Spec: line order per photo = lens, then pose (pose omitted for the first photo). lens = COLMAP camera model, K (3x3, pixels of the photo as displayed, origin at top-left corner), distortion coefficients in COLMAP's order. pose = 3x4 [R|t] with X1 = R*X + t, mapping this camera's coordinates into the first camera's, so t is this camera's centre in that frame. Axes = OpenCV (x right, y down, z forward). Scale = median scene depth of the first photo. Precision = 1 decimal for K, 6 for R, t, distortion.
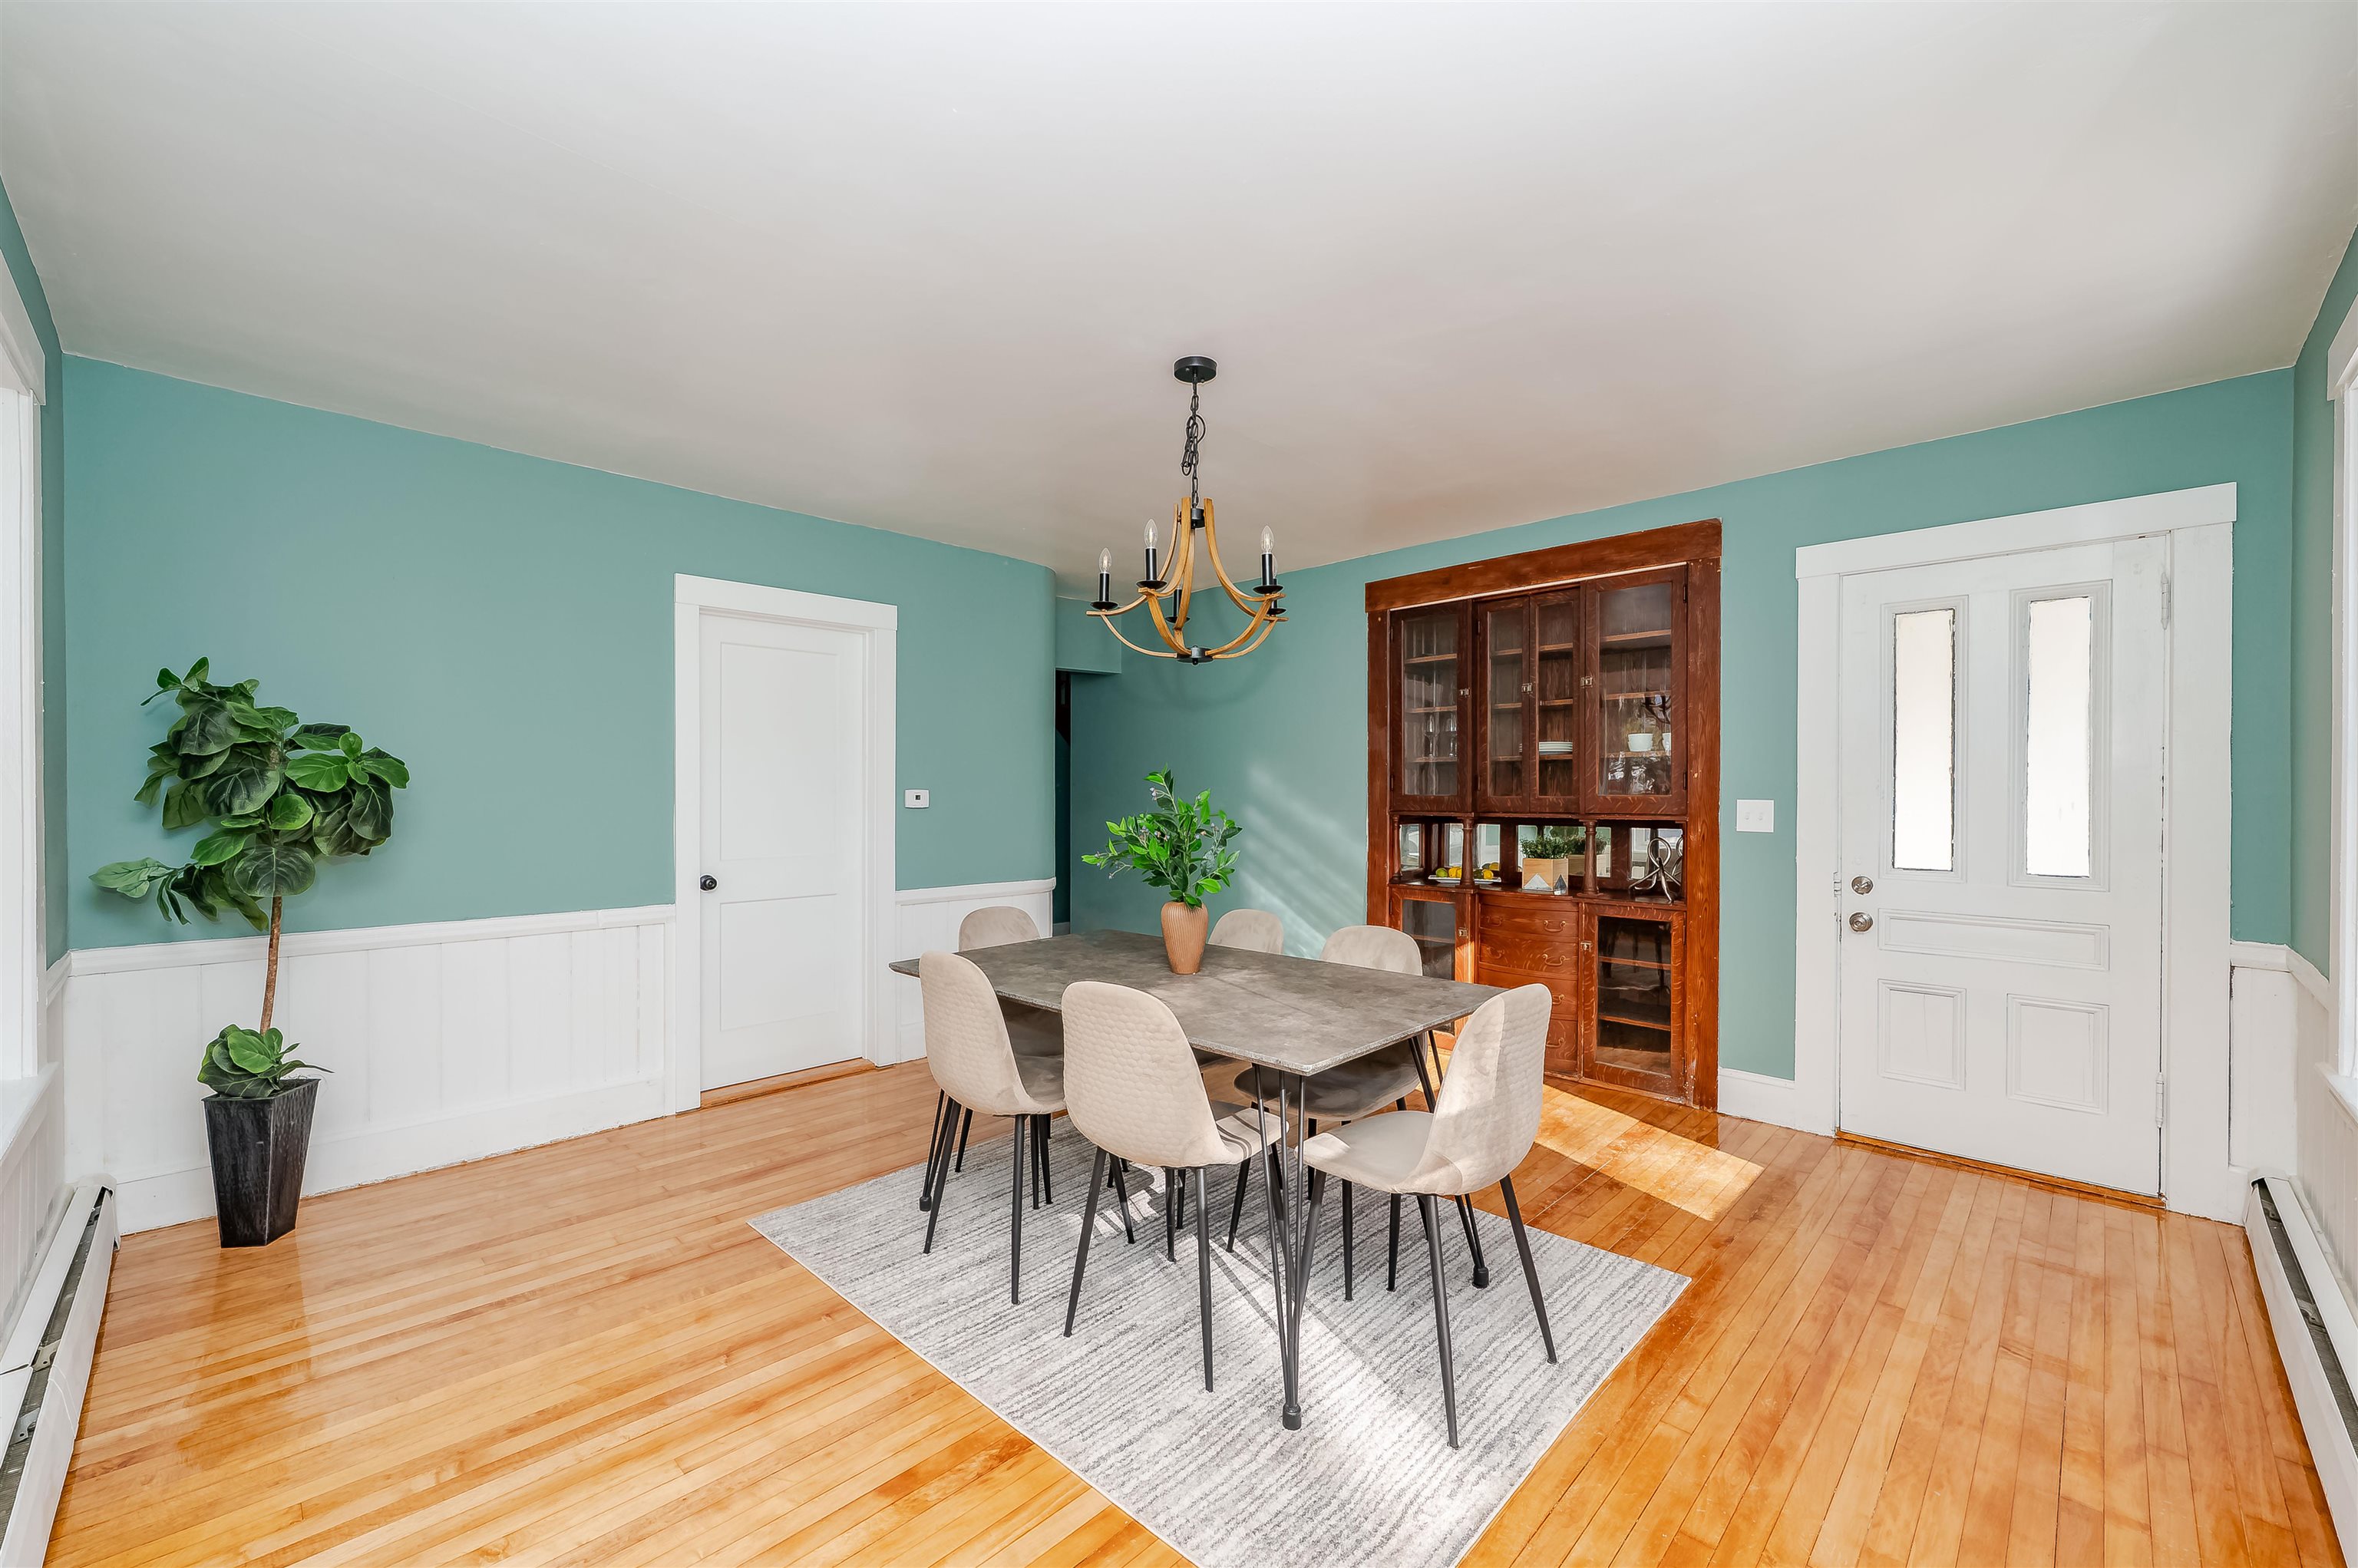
lens RADIAL K [[945.7, 0, 1167.2], [0, 945.7, 786.3], [0, 0, 1]] dist [-0.001781, -0.000022]
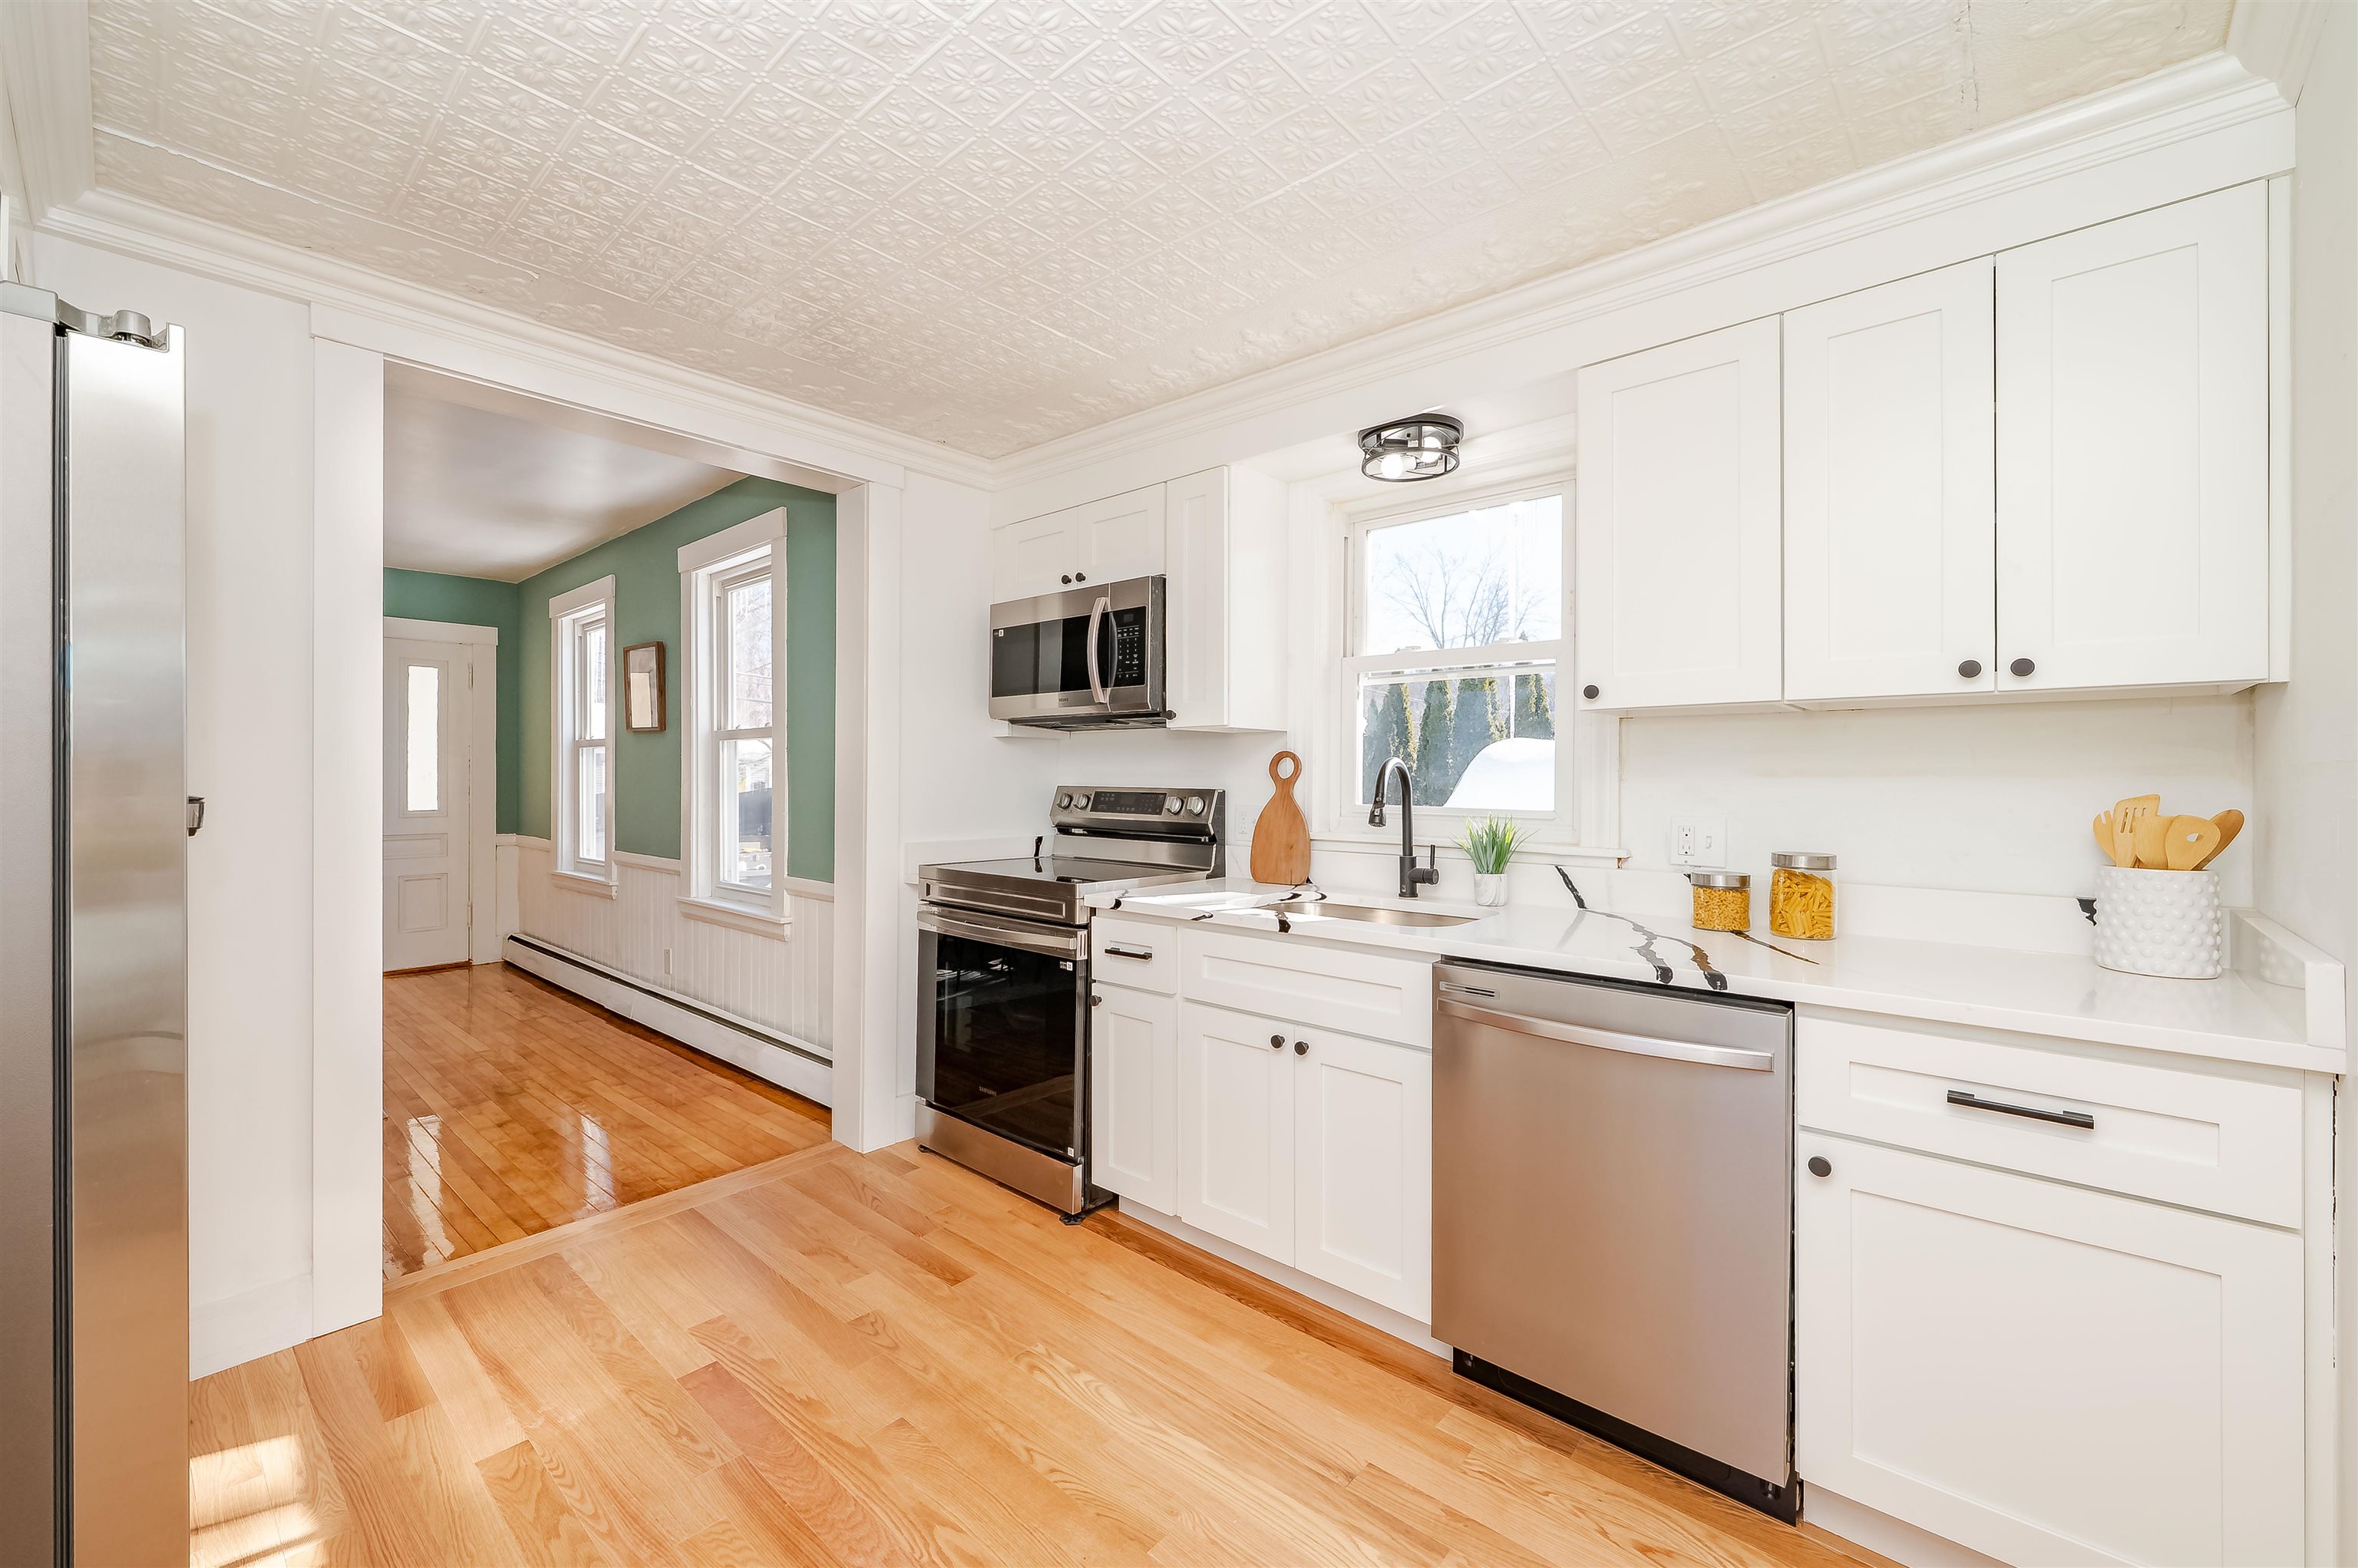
lens RADIAL K [[945.7, 0, 1178.4], [0, 945.7, 775.5], [0, 0, 1]] dist [-0.001781, -0.000022]
pose [[-0.061195, -0.001745, 0.998124, -0.917329], [-0.004007, 0.999991, 0.001502, 0.011543], [-0.998118, -0.003908, -0.061201, -0.357401]]
